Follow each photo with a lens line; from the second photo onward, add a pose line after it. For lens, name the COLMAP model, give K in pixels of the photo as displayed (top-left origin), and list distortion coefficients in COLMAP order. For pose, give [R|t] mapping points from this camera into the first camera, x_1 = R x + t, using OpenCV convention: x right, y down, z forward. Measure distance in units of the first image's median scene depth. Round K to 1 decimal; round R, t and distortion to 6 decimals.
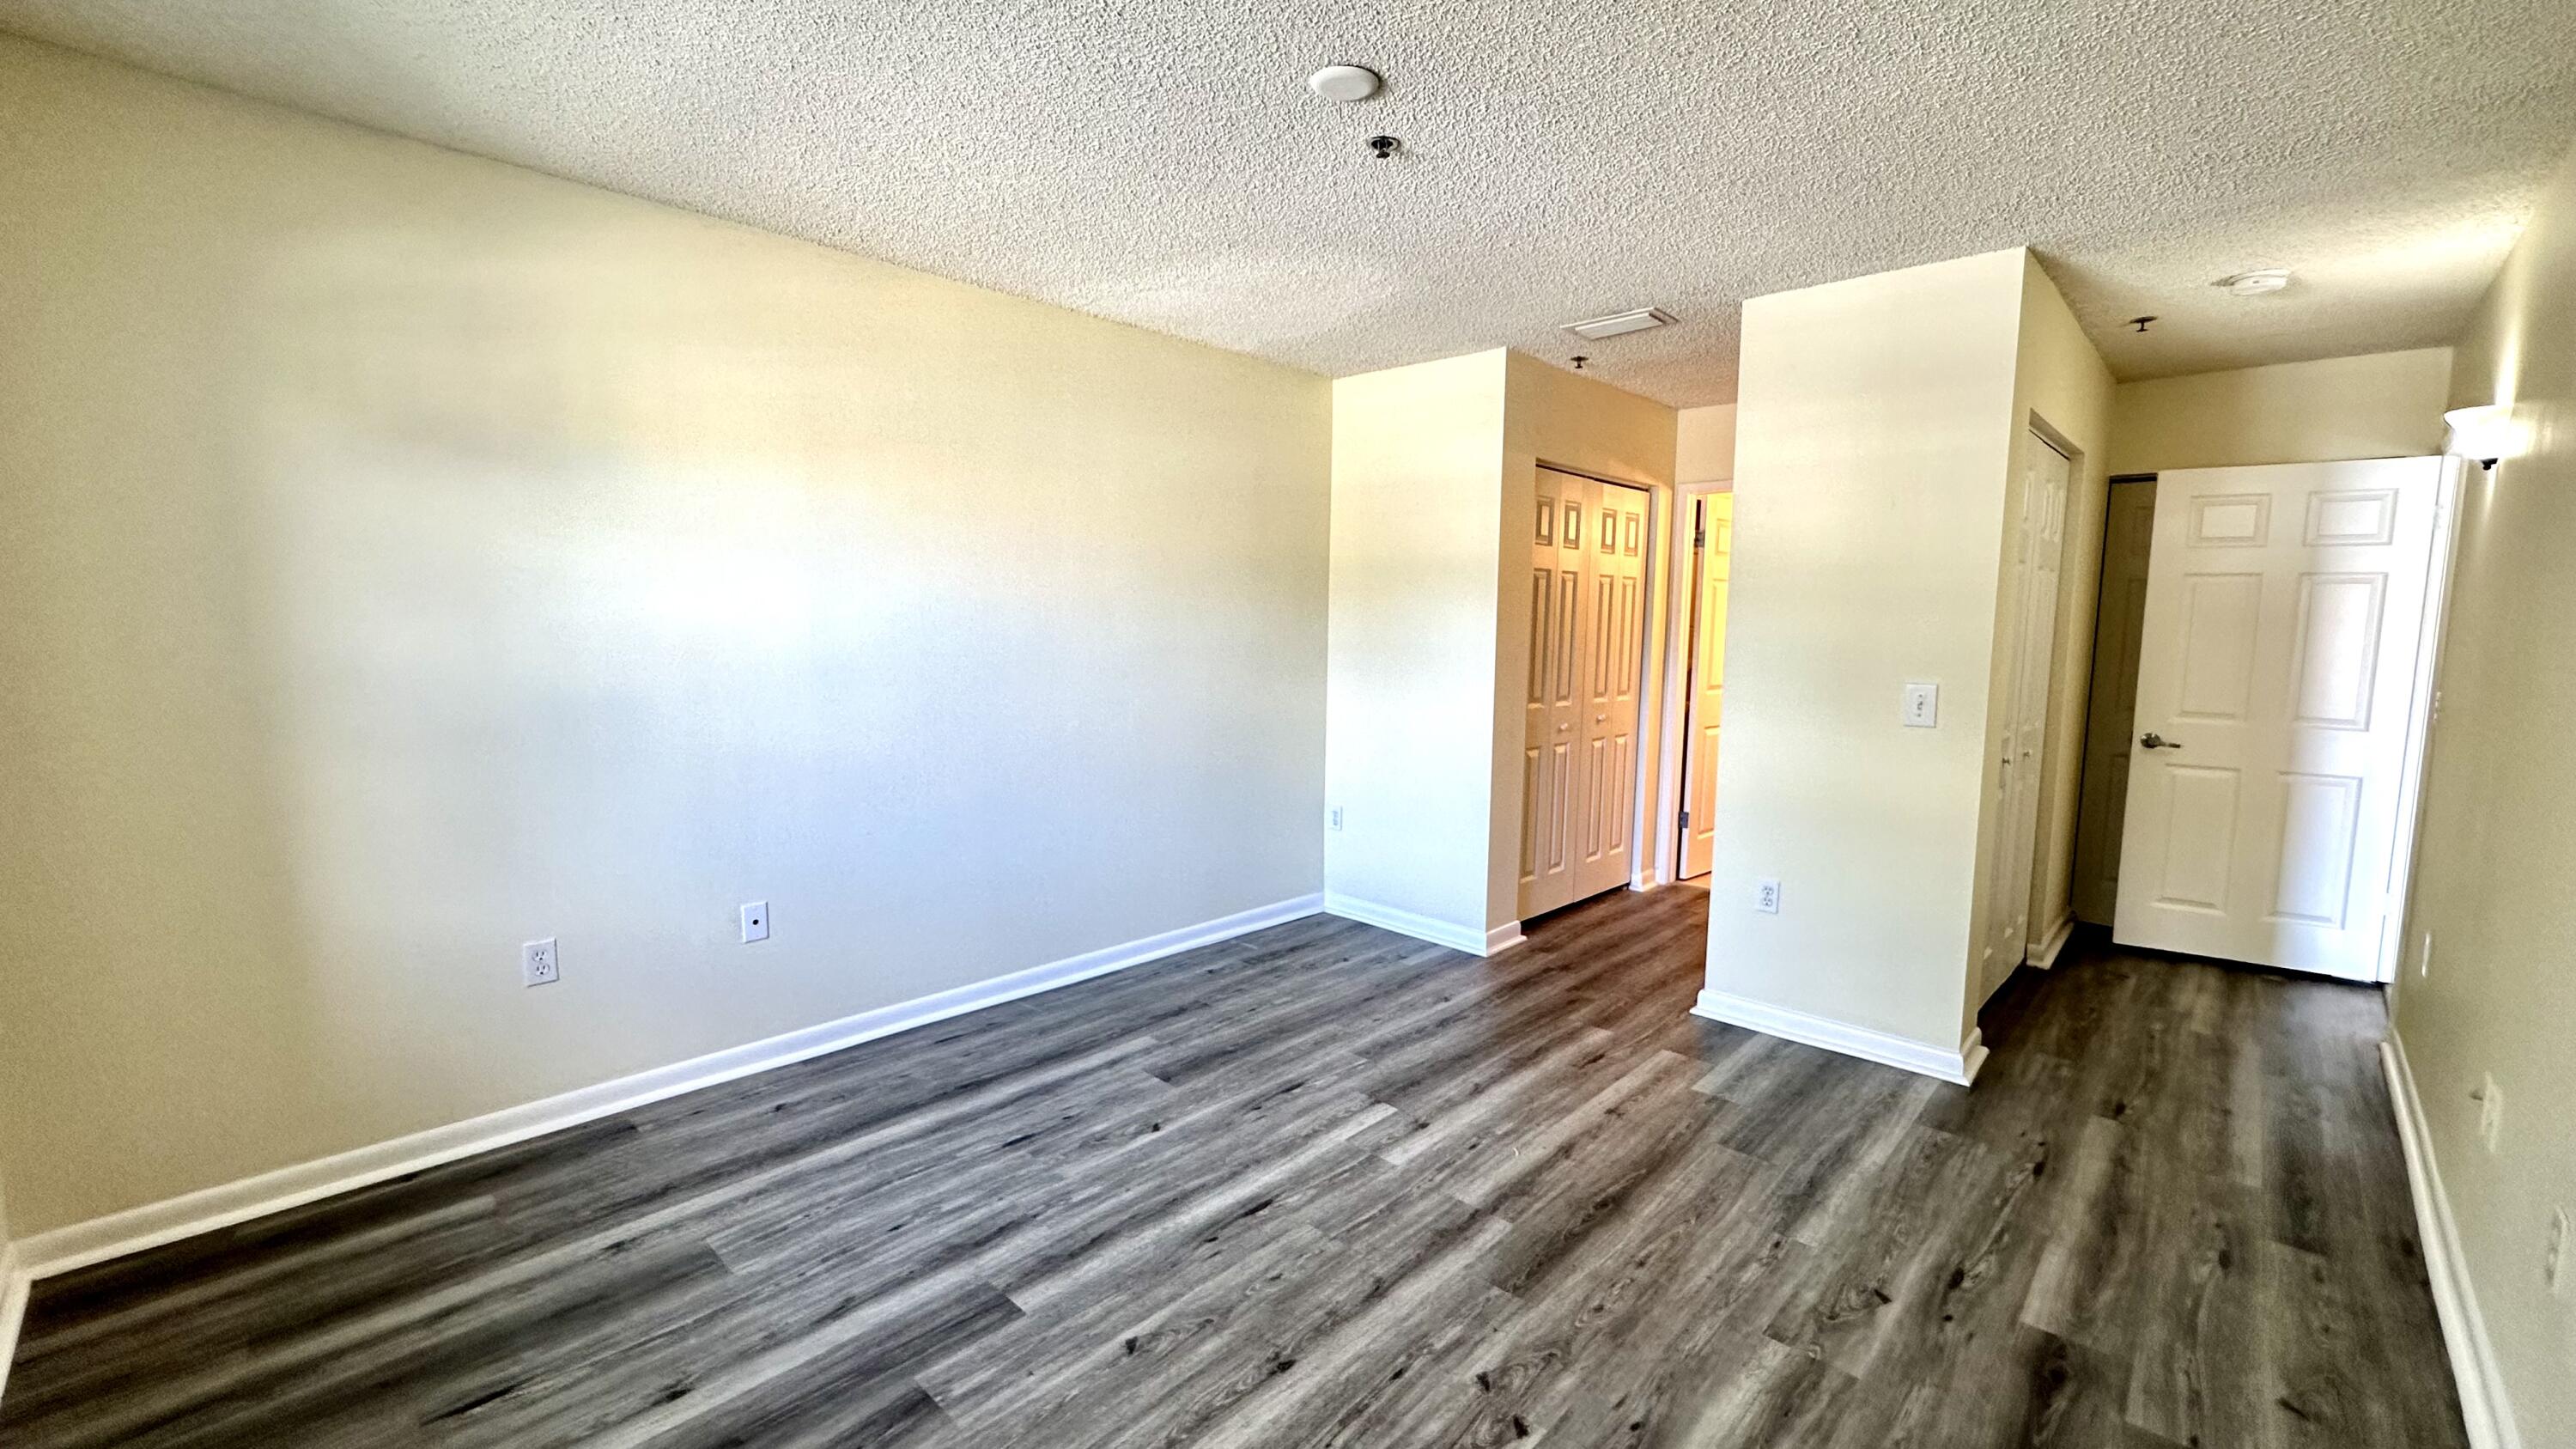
lens RADIAL K [[1030.6, 0, 1291.9], [0, 1030.6, 720.5], [0, 0, 1]] dist [-0.001989, 0.000626]
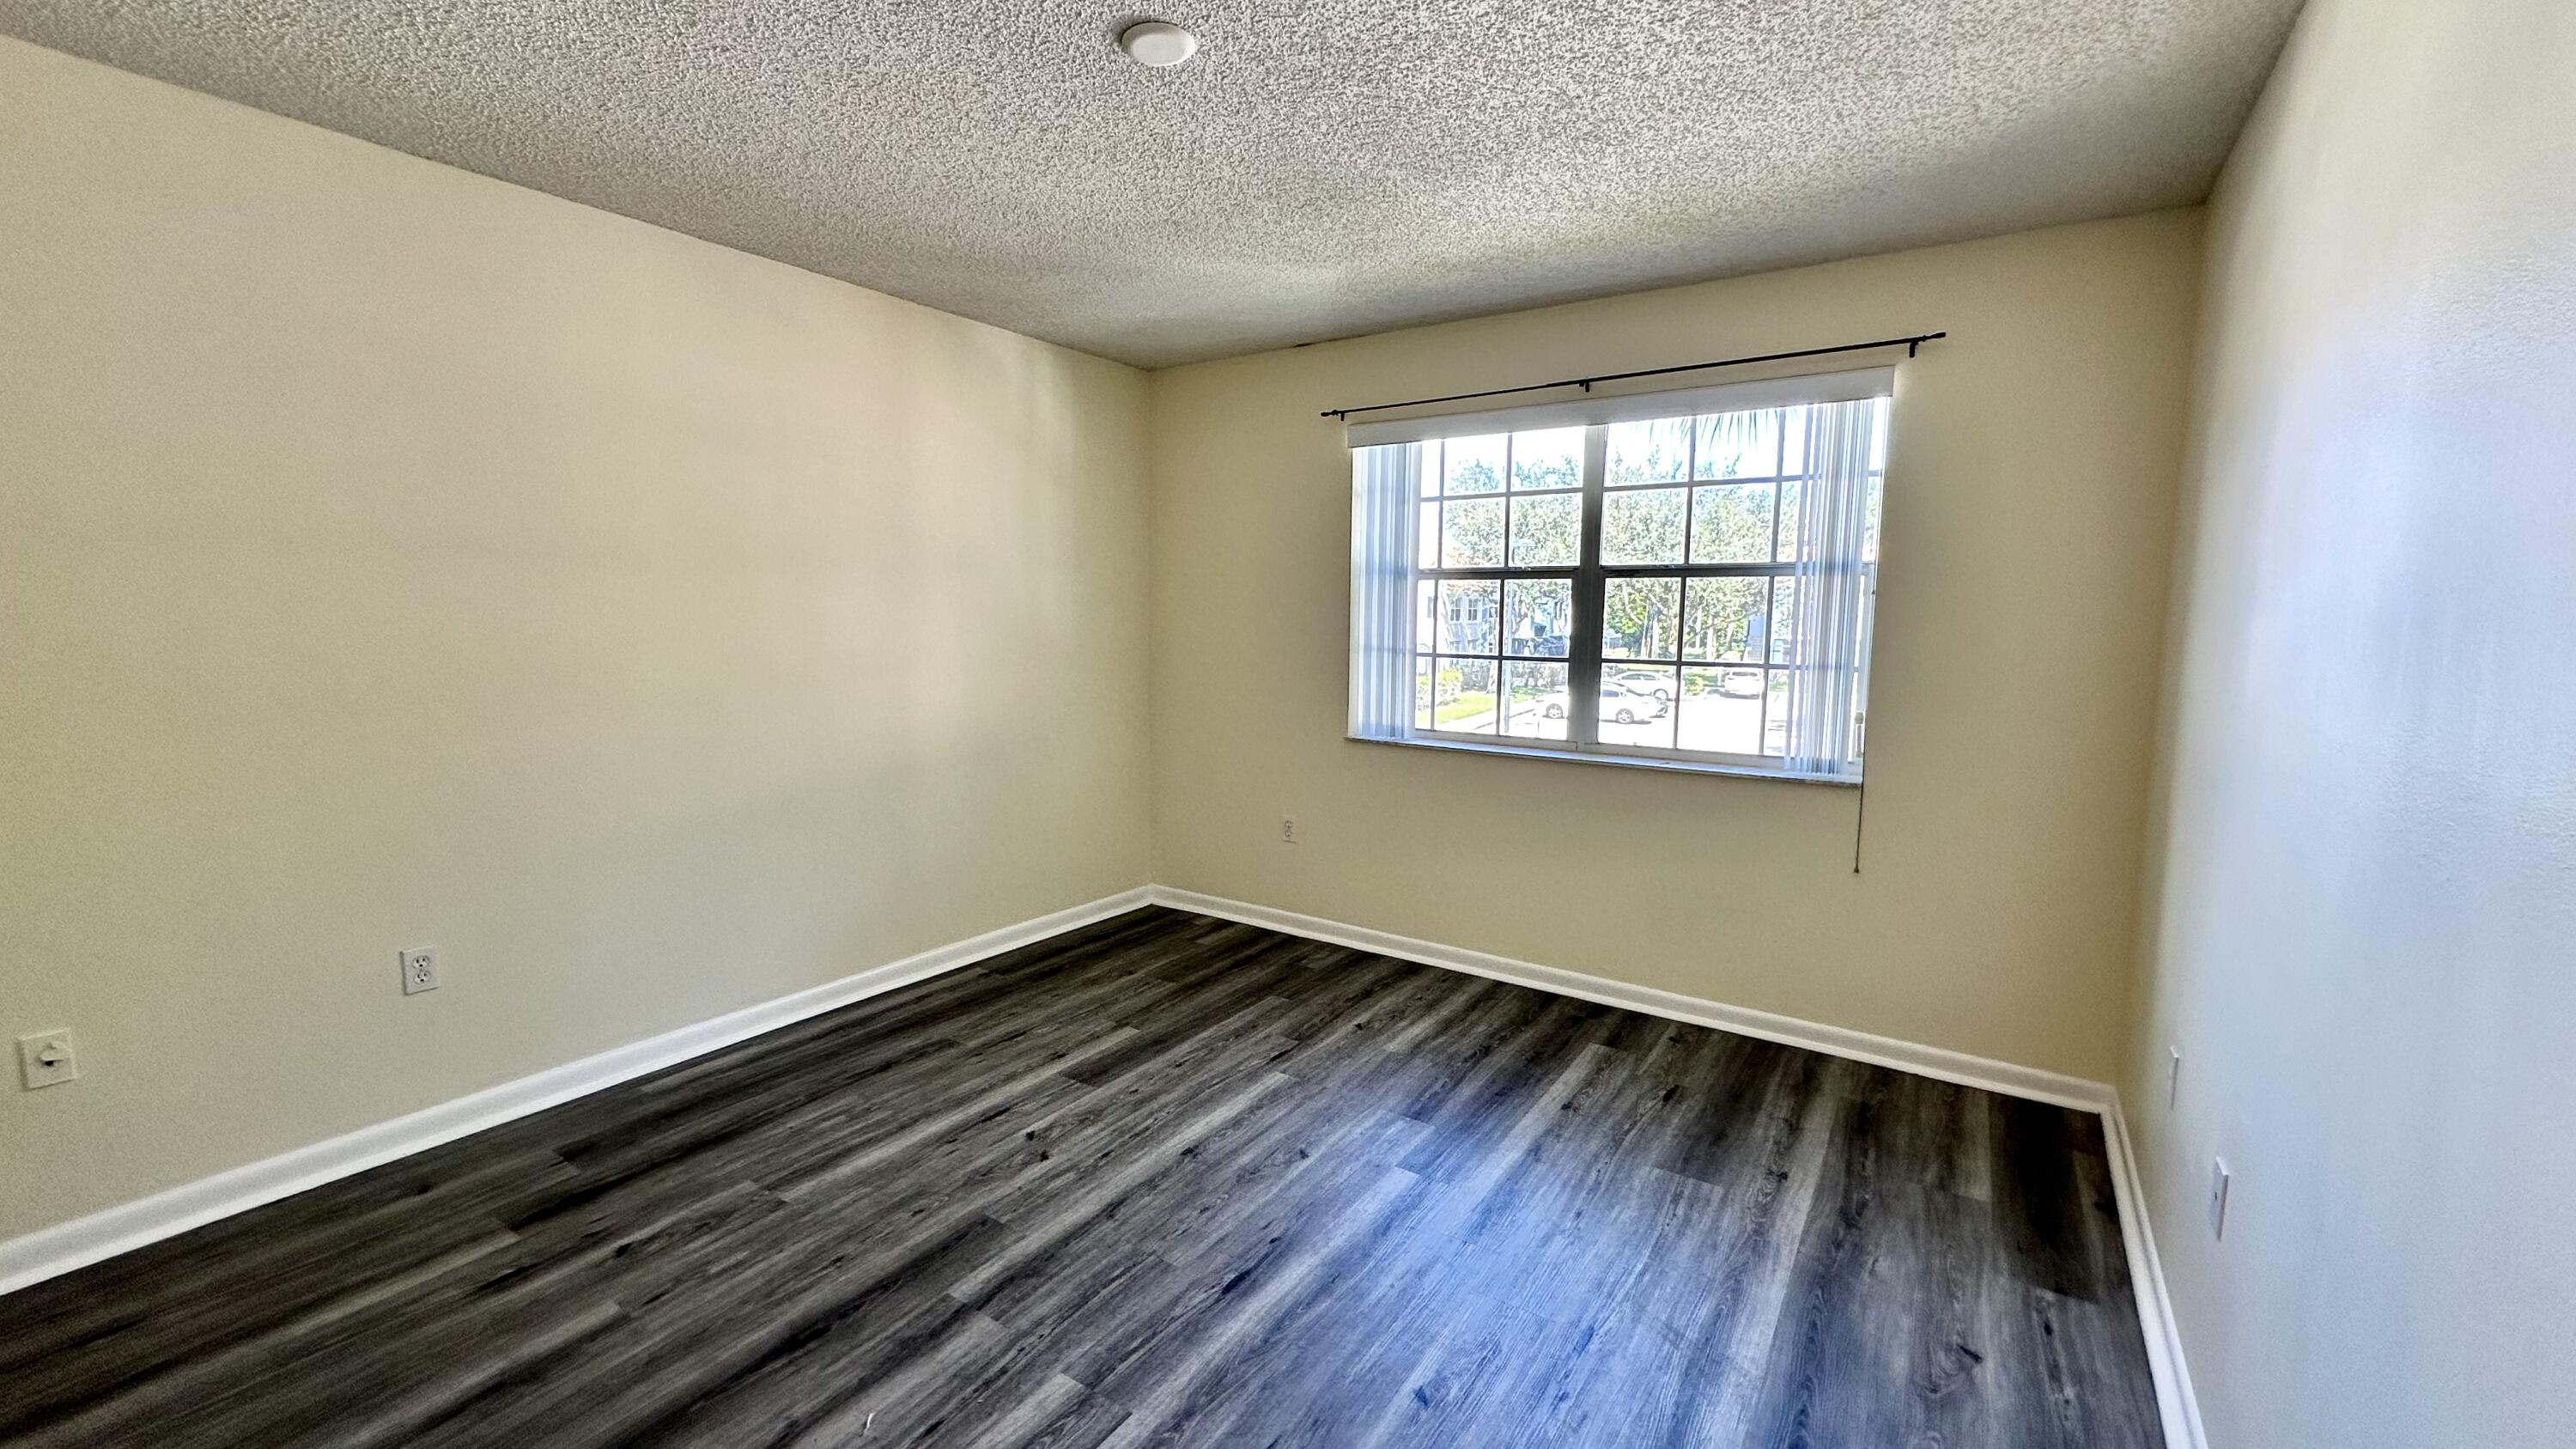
lens RADIAL K [[1030.6, 0, 1289.4], [0, 1030.6, 726.4], [0, 0, 1]] dist [-0.001989, 0.000626]
pose [[-0.986305, -0.005712, -0.164831, 0.067275], [-0.040607, 0.977046, 0.209122, -0.170465], [0.159853, 0.212952, -0.963898, 1.657526]]
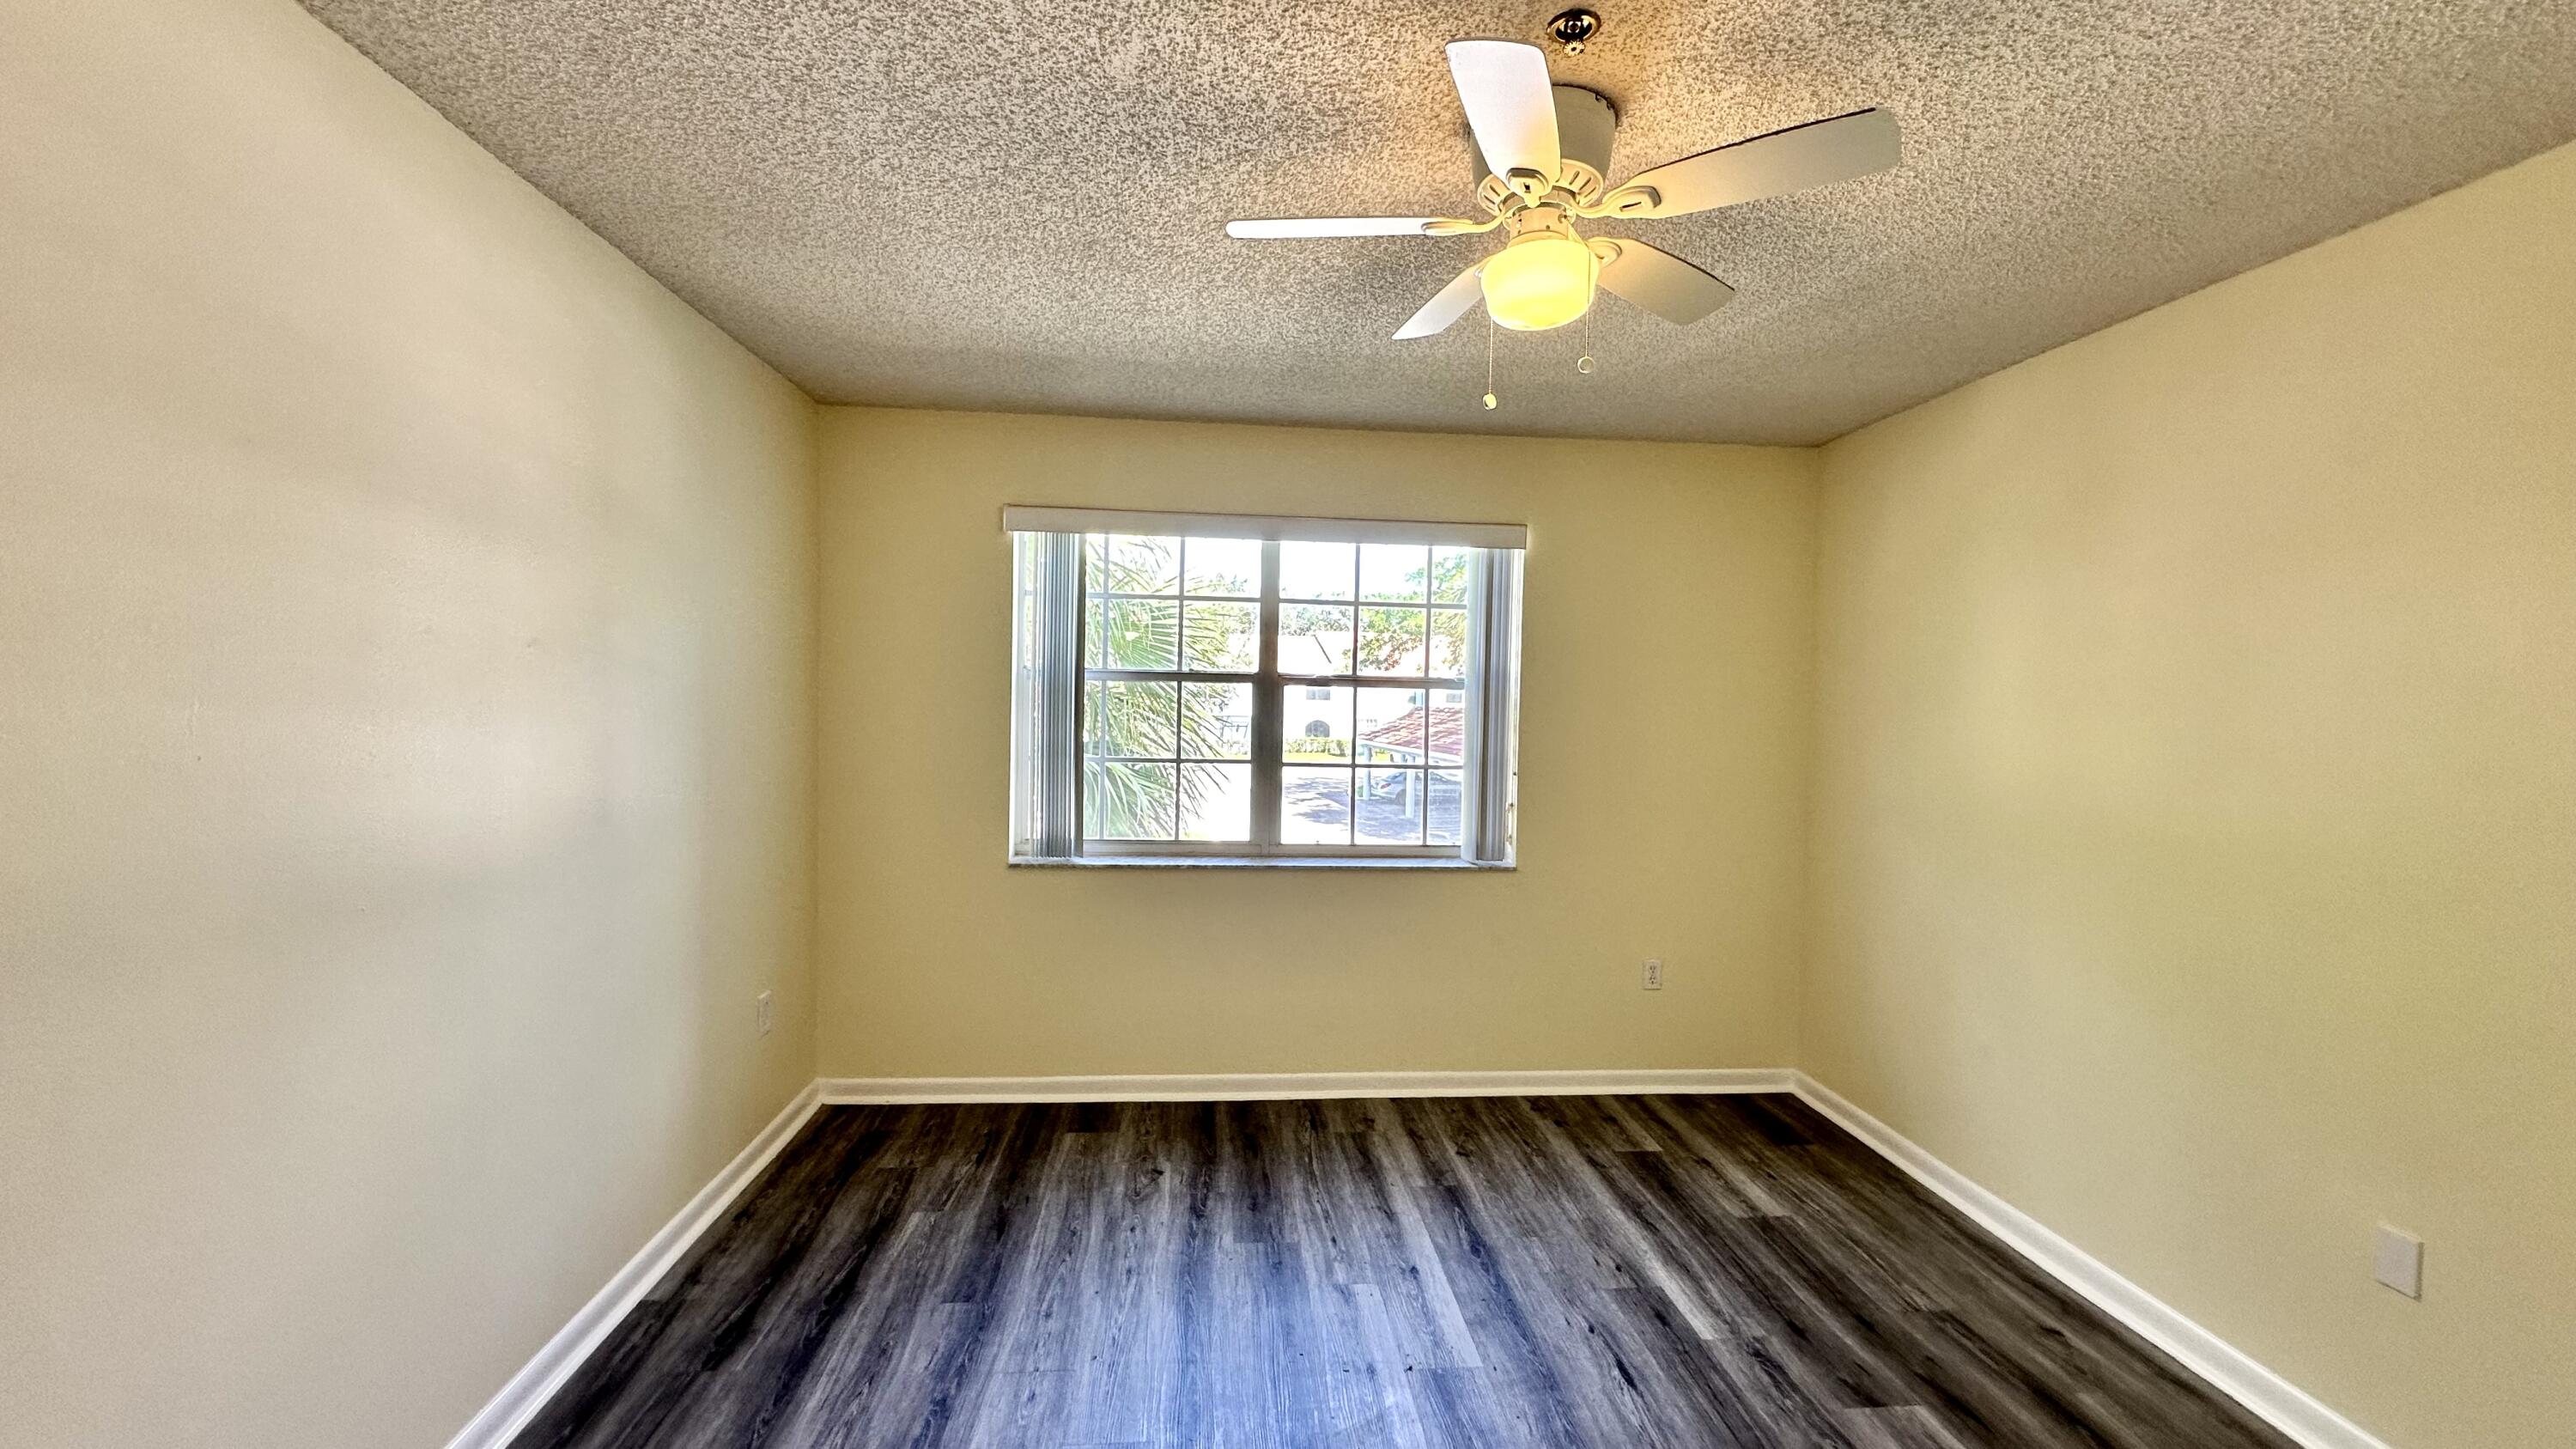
lens RADIAL K [[1030.6, 0, 1297.7], [0, 1030.6, 759.7], [0, 0, 1]] dist [-0.001989, 0.000626]
pose [[-0.658001, 0.005909, -0.752994, 0.506800], [-0.110051, 0.988478, 0.103924, -0.141959], [0.744932, 0.151250, -0.649770, 1.303606]]
